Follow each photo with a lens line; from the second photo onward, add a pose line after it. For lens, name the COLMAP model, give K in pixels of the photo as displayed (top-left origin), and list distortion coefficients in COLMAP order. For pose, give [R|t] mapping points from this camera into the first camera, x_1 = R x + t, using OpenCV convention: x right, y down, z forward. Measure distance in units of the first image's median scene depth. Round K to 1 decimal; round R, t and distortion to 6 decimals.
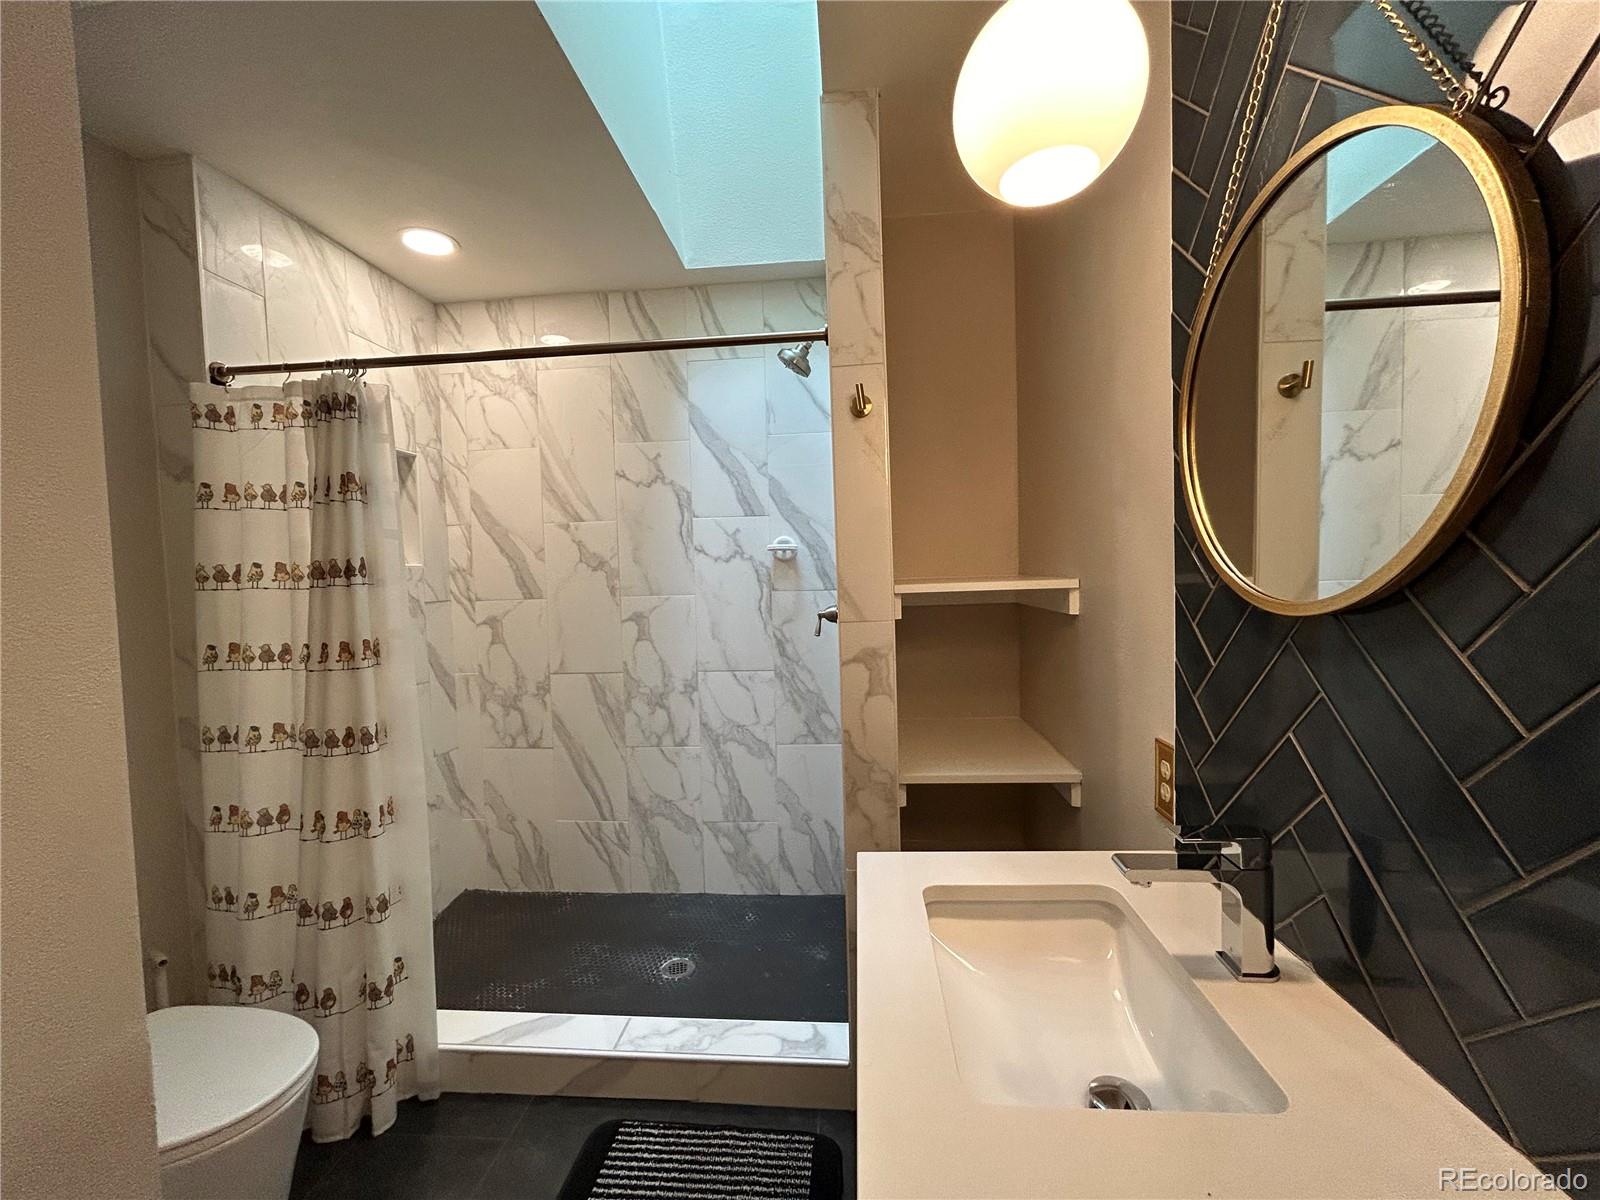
lens RADIAL K [[646.2, 0, 800.0], [0, 646.2, 600.0], [0, 0, 1]] dist [-0.003310, -0.000229]
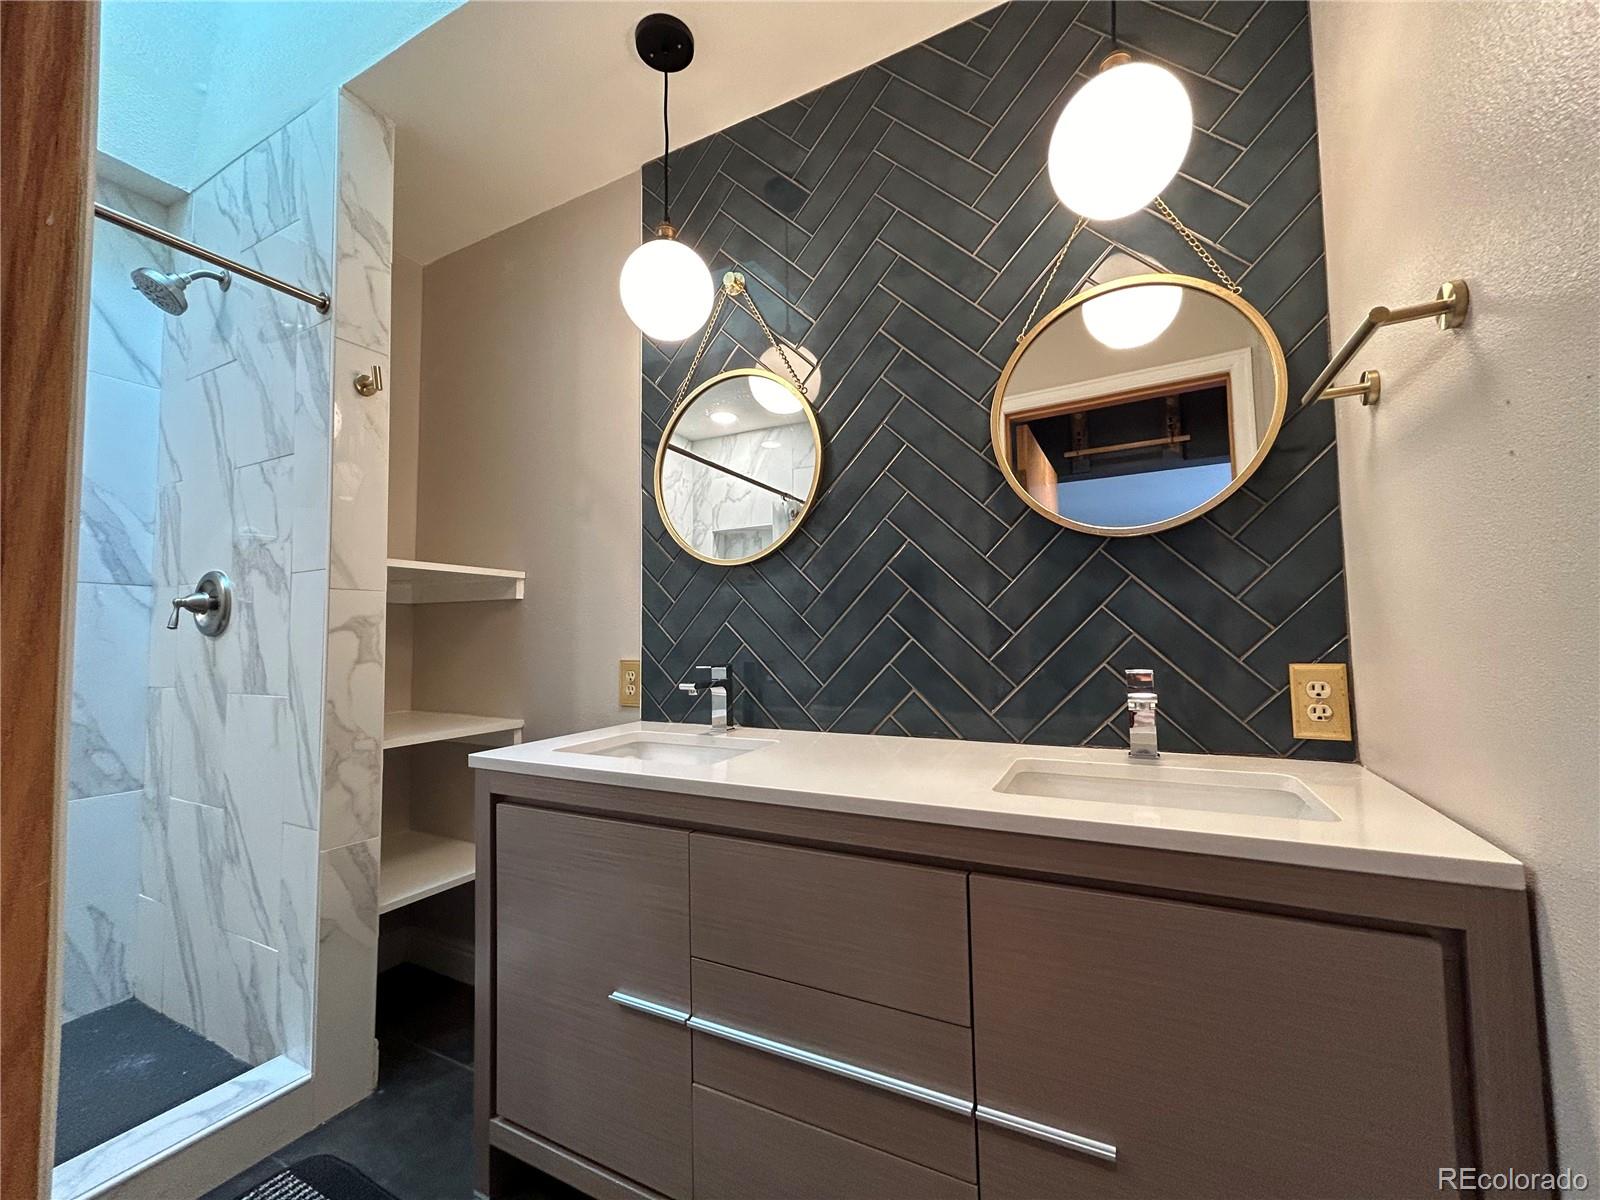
lens RADIAL K [[646.2, 0, 800.0], [0, 646.2, 600.0], [0, 0, 1]] dist [-0.003310, -0.000229]
pose [[0.376481, 0.079076, 0.923043, -0.573812], [0.038510, 0.994154, -0.100875, 0.178612], [-0.925623, 0.073524, 0.371235, -0.021970]]
